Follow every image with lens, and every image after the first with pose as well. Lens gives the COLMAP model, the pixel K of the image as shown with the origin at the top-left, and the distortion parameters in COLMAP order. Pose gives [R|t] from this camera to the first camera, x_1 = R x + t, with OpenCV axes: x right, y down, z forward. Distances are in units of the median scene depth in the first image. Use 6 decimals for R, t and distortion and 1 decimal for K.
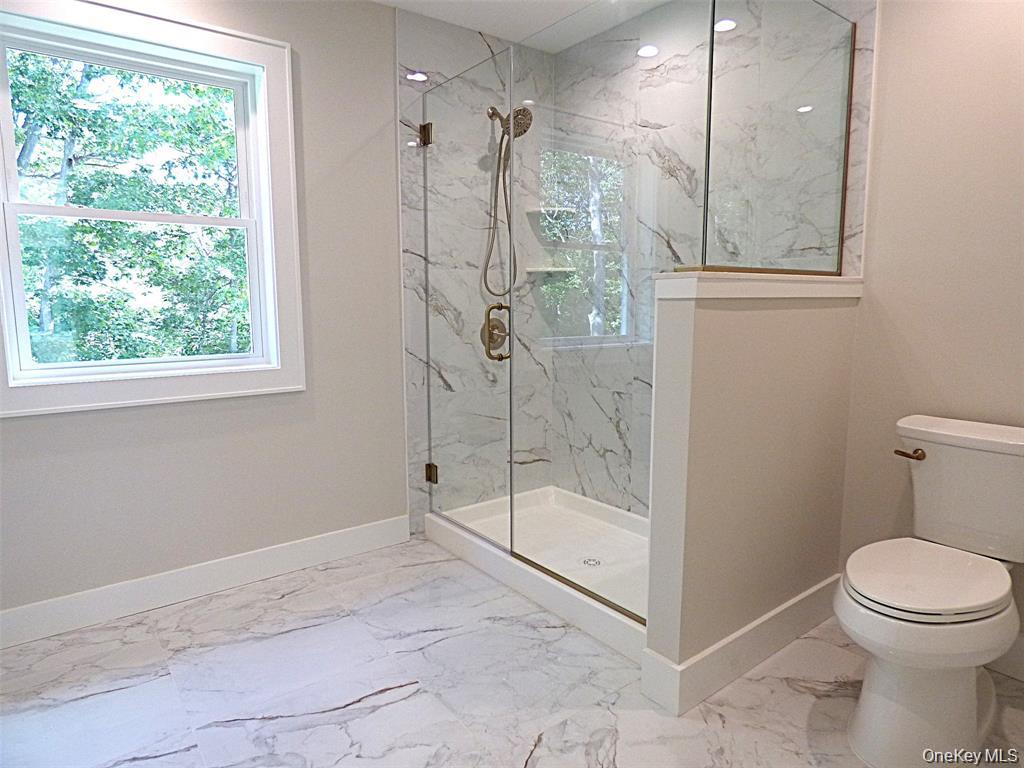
lens RADIAL K [[629.6, 0, 515.5], [0, 629.6, 381.2], [0, 0, 1]] dist [-0.007195, -0.000498]
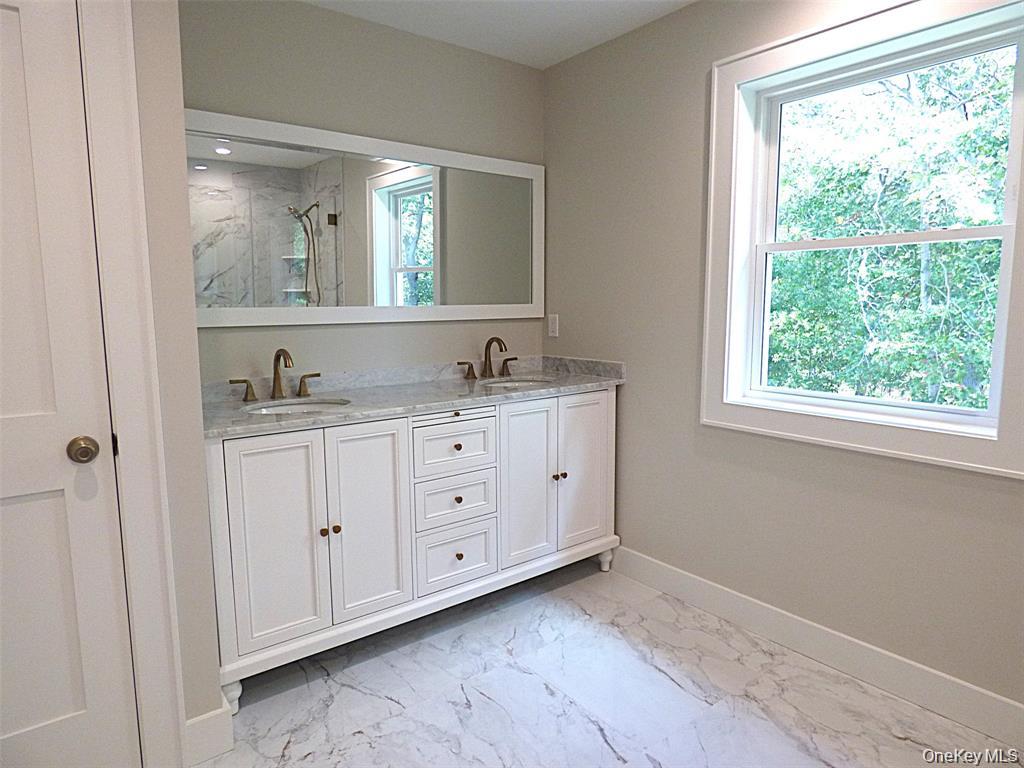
lens RADIAL K [[629.6, 0, 515.5], [0, 629.6, 381.2], [0, 0, 1]] dist [-0.007195, -0.000498]
pose [[0.002727, 0.129753, -0.991543, 0.349123], [-0.124845, 0.983833, 0.128400, -0.125446], [0.992173, 0.123439, 0.018882, 0.546199]]
